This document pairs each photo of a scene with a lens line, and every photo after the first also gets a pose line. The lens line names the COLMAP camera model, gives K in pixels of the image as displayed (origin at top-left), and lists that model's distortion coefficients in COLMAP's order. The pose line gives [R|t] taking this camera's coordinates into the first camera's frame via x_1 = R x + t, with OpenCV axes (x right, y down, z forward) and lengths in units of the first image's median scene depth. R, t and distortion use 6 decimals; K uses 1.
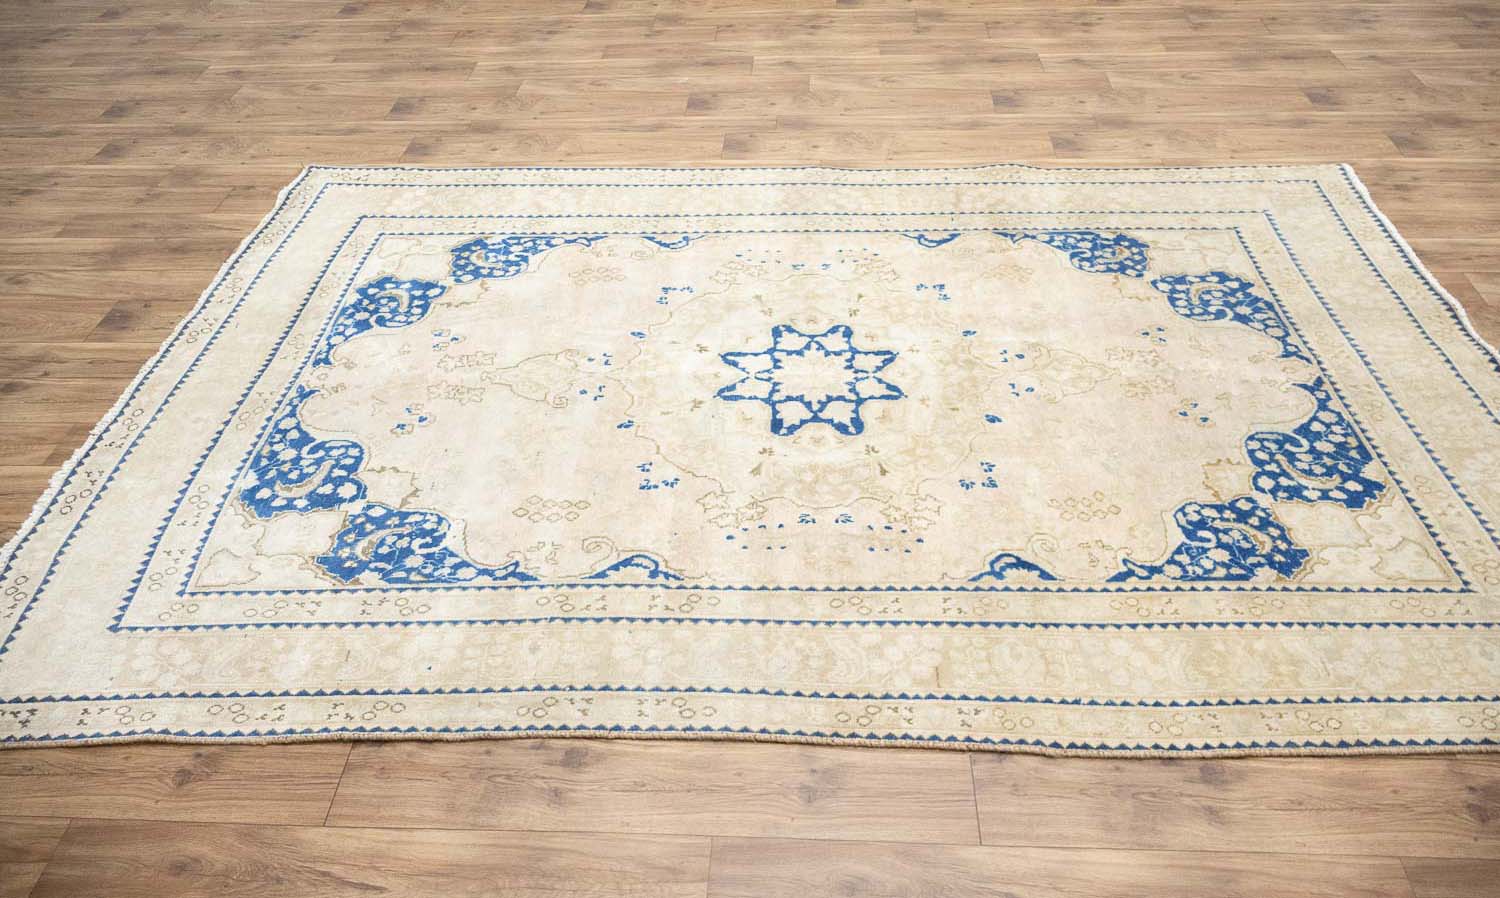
lens RADIAL K [[1205.5, 0, 737.7], [0, 1205.5, 449.2], [0, 0, 1]] dist [0.000804, -0.001292]
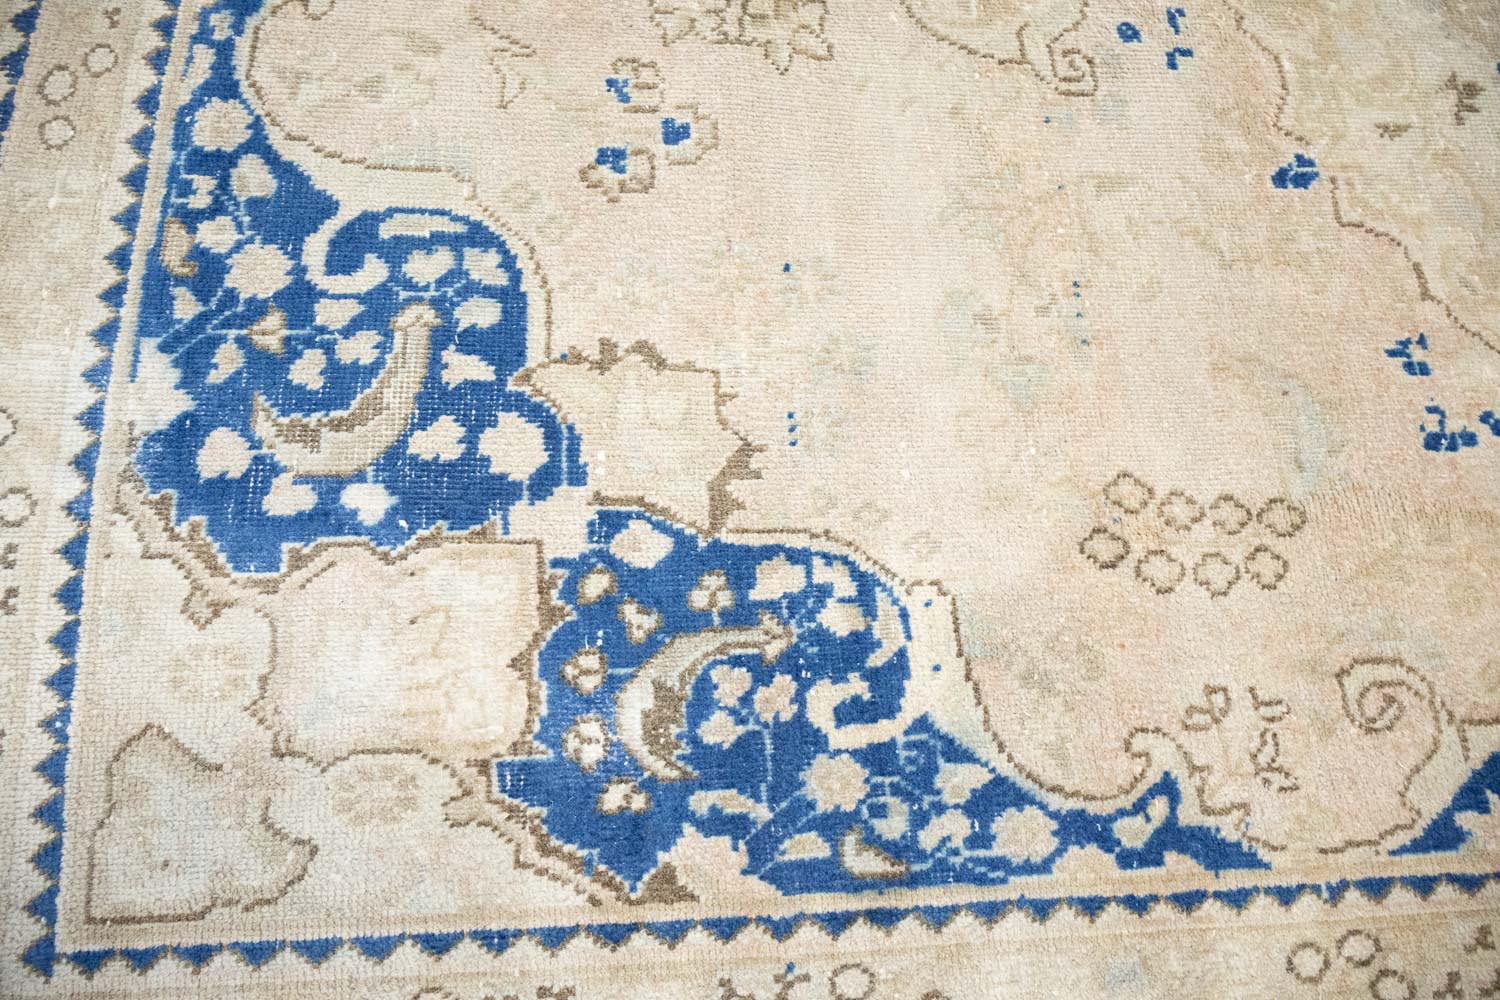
lens RADIAL K [[1233.4, 0, 751.6], [0, 1233.4, 494.2], [0, 0, 1]] dist [-0.001364, 0.006890]
pose [[0.989496, -0.017480, 0.143502, -0.307643], [-0.059449, 0.855639, 0.514147, -0.116907], [-0.131774, -0.517277, 0.845612, 0.720682]]
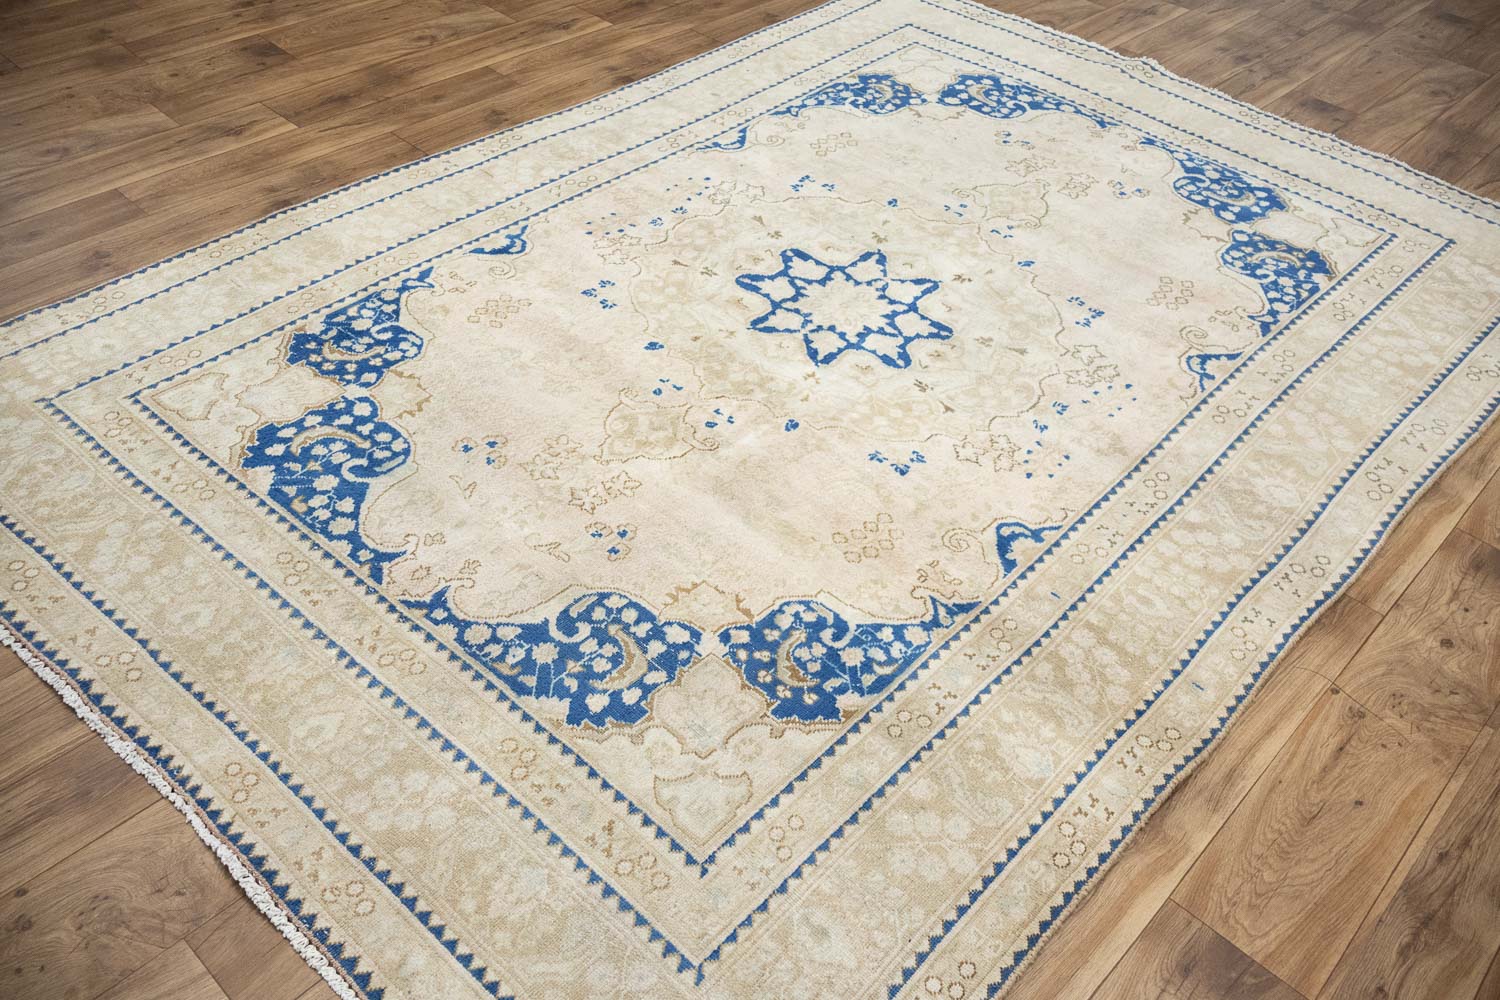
lens RADIAL K [[1233.4, 0, 735.7], [0, 1233.4, 498.9], [0, 0, 1]] dist [-0.001364, 0.006890]
pose [[-0.646814, 0.513885, -0.563519, 0.777787], [-0.506381, 0.263128, 0.821183, -0.809917], [0.570271, 0.816508, 0.090026, 1.089938]]
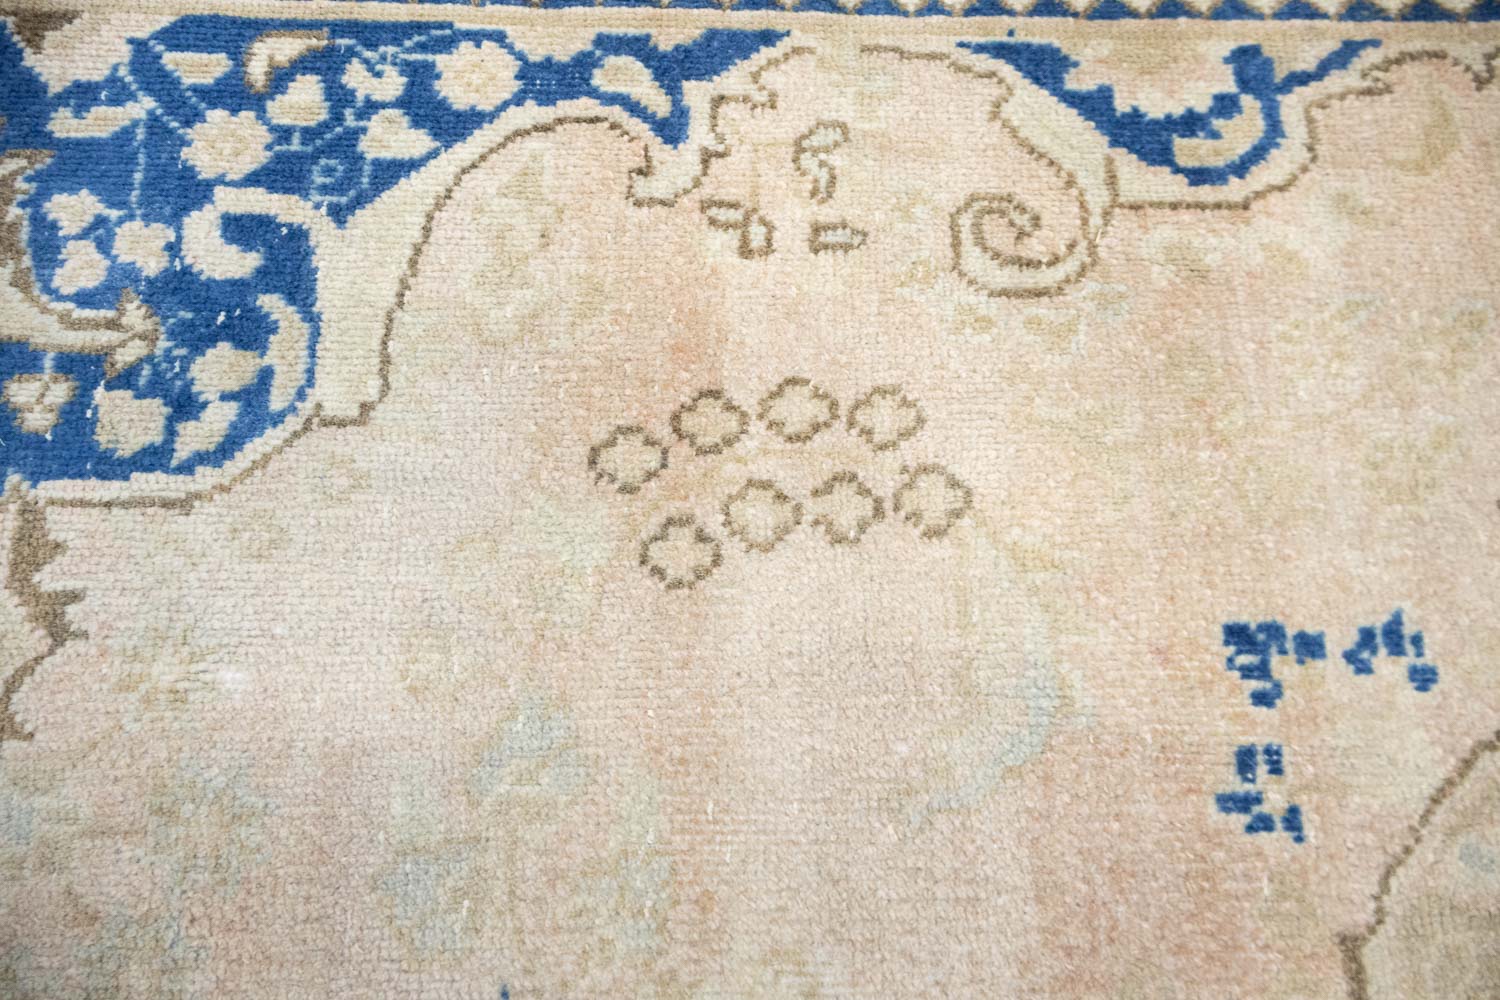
lens RADIAL K [[1233.4, 0, 746.6], [0, 1233.4, 501.1], [0, 0, 1]] dist [-0.001364, 0.006890]
pose [[0.998123, -0.023011, 0.056746, -0.162219], [-0.012877, 0.827108, 0.561895, -0.288722], [-0.059865, -0.561571, 0.825260, 1.086780]]
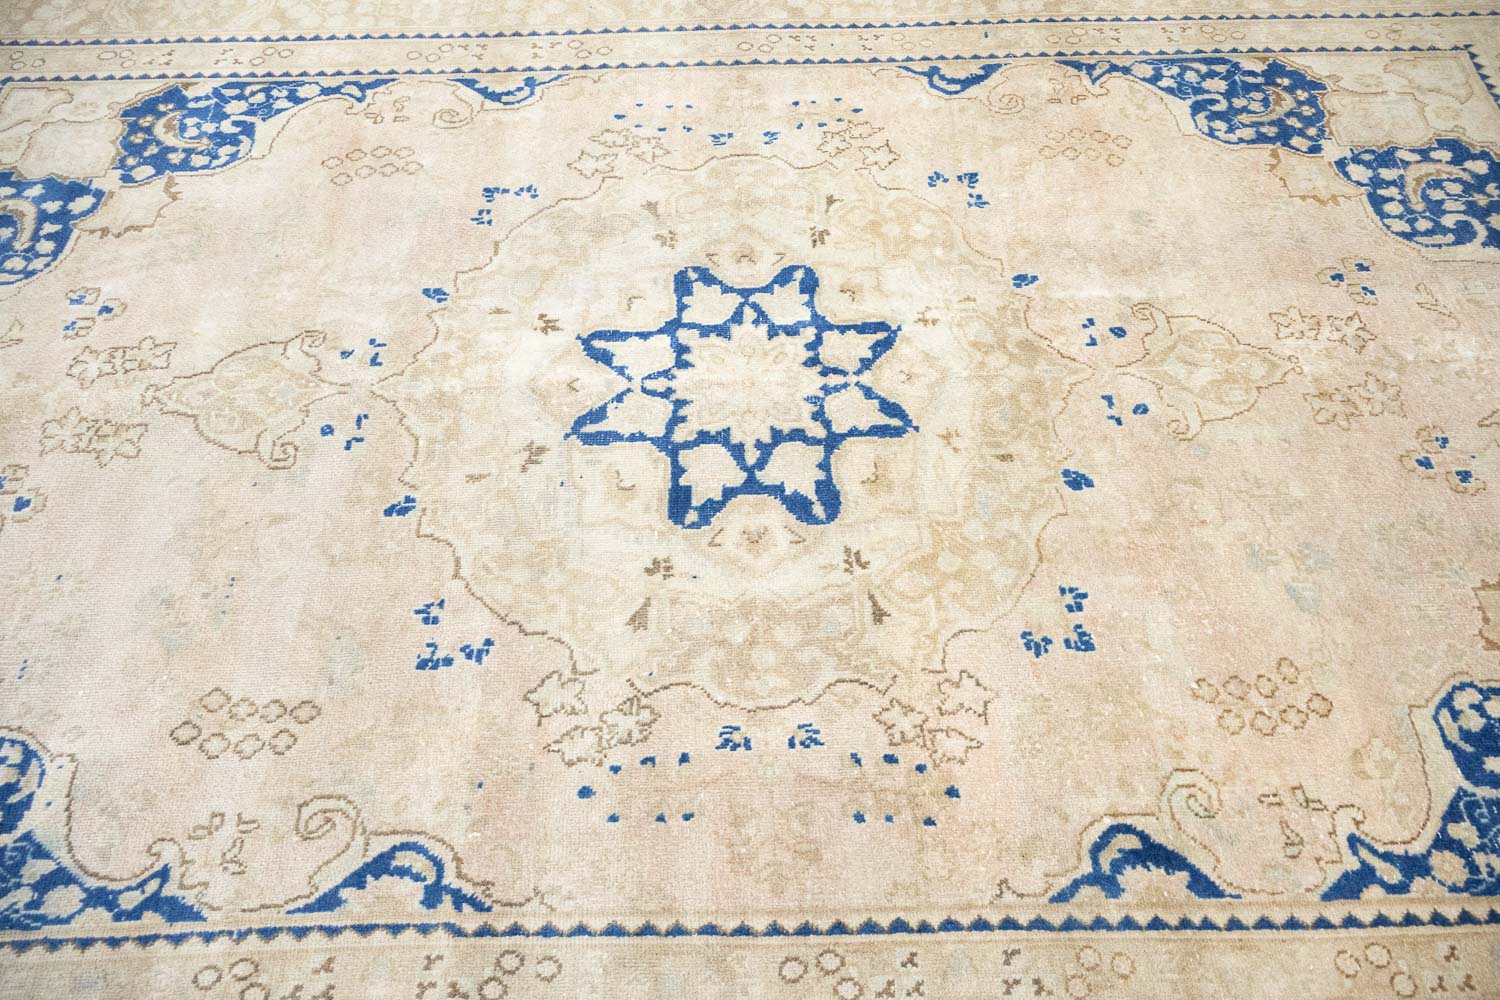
lens RADIAL K [[1233.4, 0, 741.7], [0, 1233.4, 501.9], [0, 0, 1]] dist [-0.001364, 0.006890]
pose [[0.999027, -0.032735, 0.029541, 0.045663], [0.024093, 0.966358, 0.256070, -0.168747], [-0.036930, -0.255109, 0.966207, 0.485648]]
